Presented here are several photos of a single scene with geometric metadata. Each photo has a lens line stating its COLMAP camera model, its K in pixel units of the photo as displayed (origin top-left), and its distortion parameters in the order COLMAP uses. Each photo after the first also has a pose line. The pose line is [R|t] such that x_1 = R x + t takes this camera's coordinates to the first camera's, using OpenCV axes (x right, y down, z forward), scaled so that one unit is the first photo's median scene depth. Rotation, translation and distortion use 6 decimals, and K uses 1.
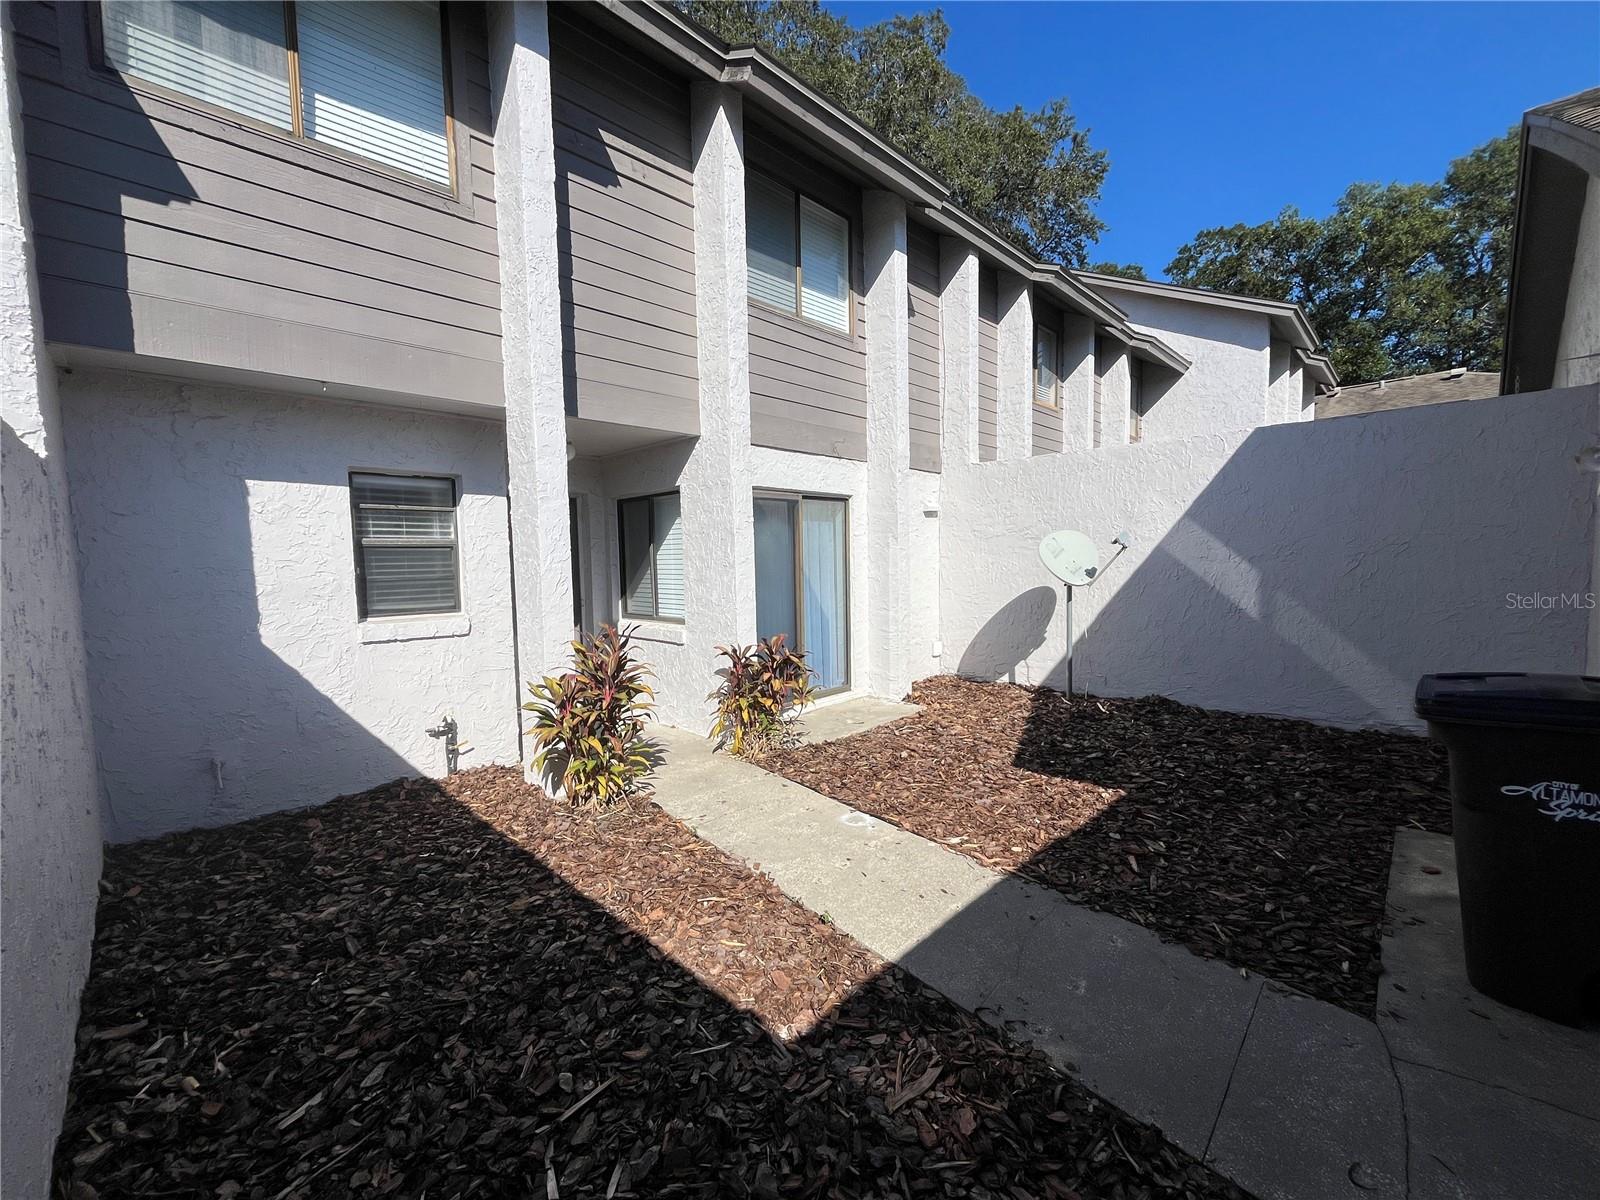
lens RADIAL K [[644.9, 0, 795.0], [0, 644.9, 598.0], [0, 0, 1]] dist [-0.004593, -0.000604]
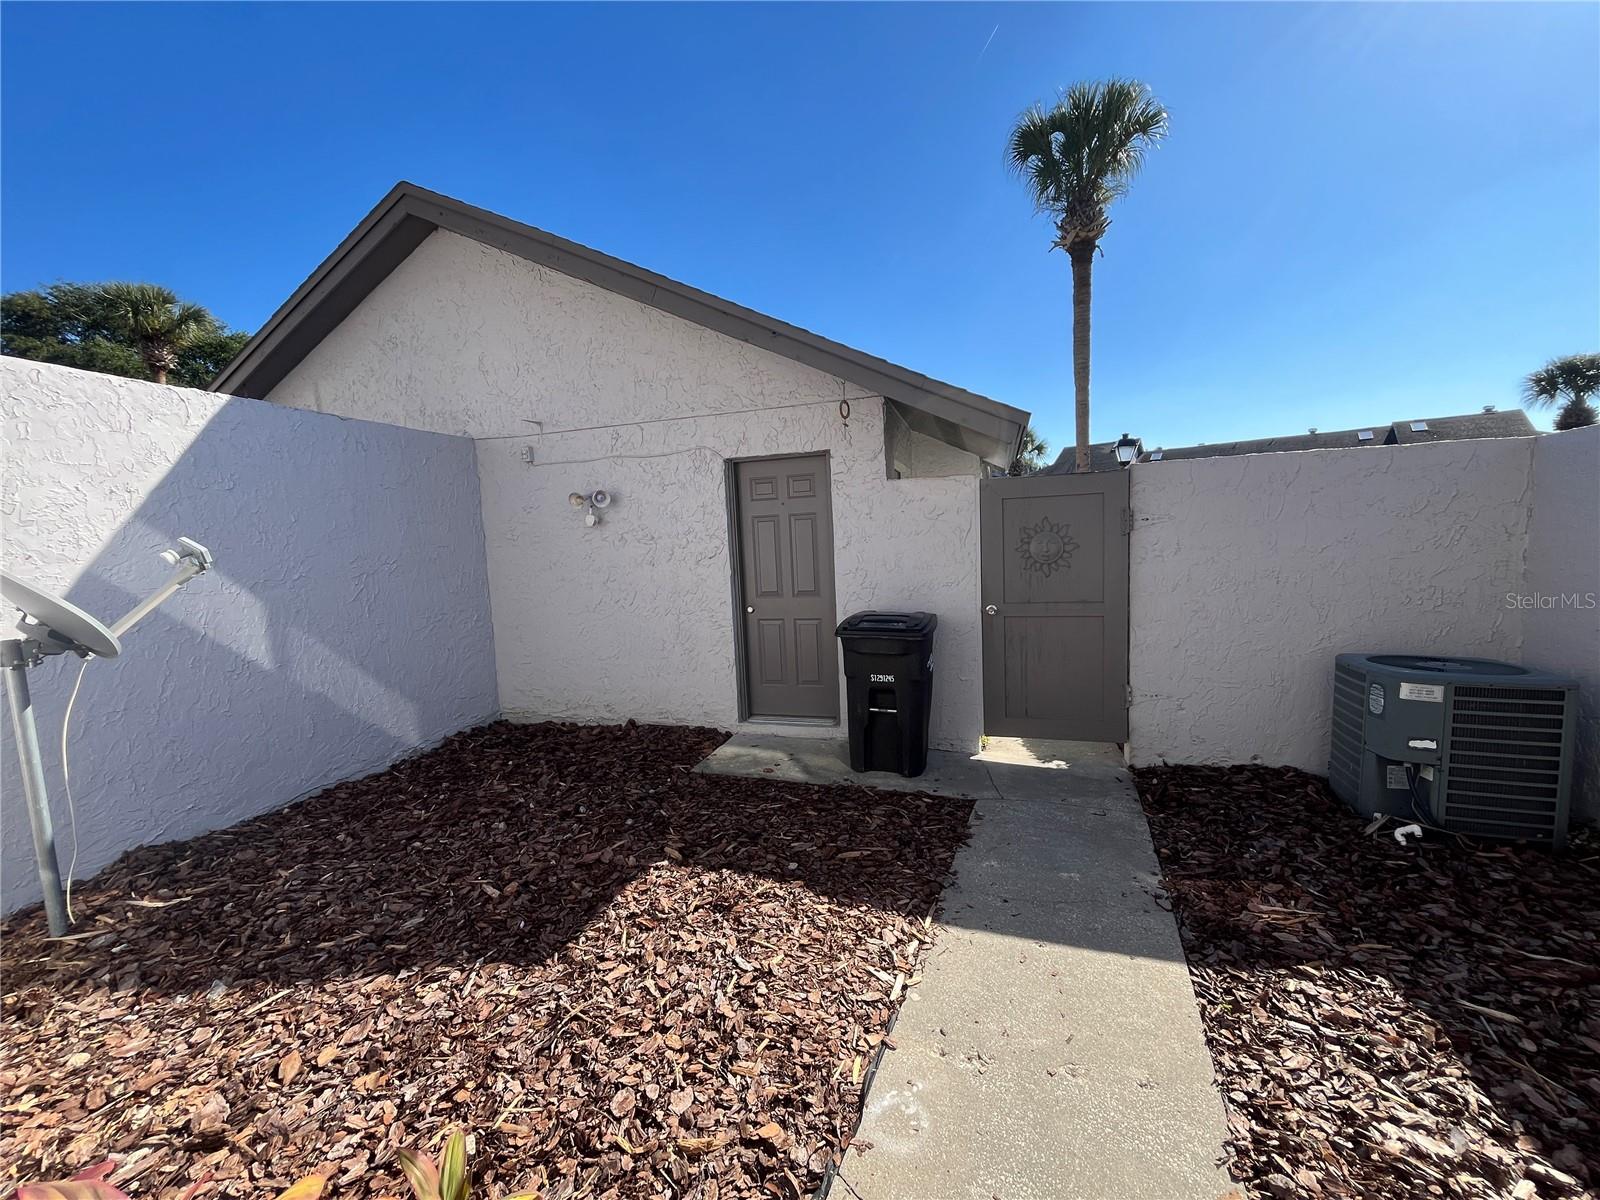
lens RADIAL K [[644.9, 0, 802.1], [0, 644.9, 605.0], [0, 0, 1]] dist [-0.004593, -0.000604]
pose [[-0.459659, -0.045552, 0.886926, -0.190561], [0.109673, 0.988128, 0.107589, -0.056725], [-0.881298, 0.146726, -0.449206, 0.878391]]
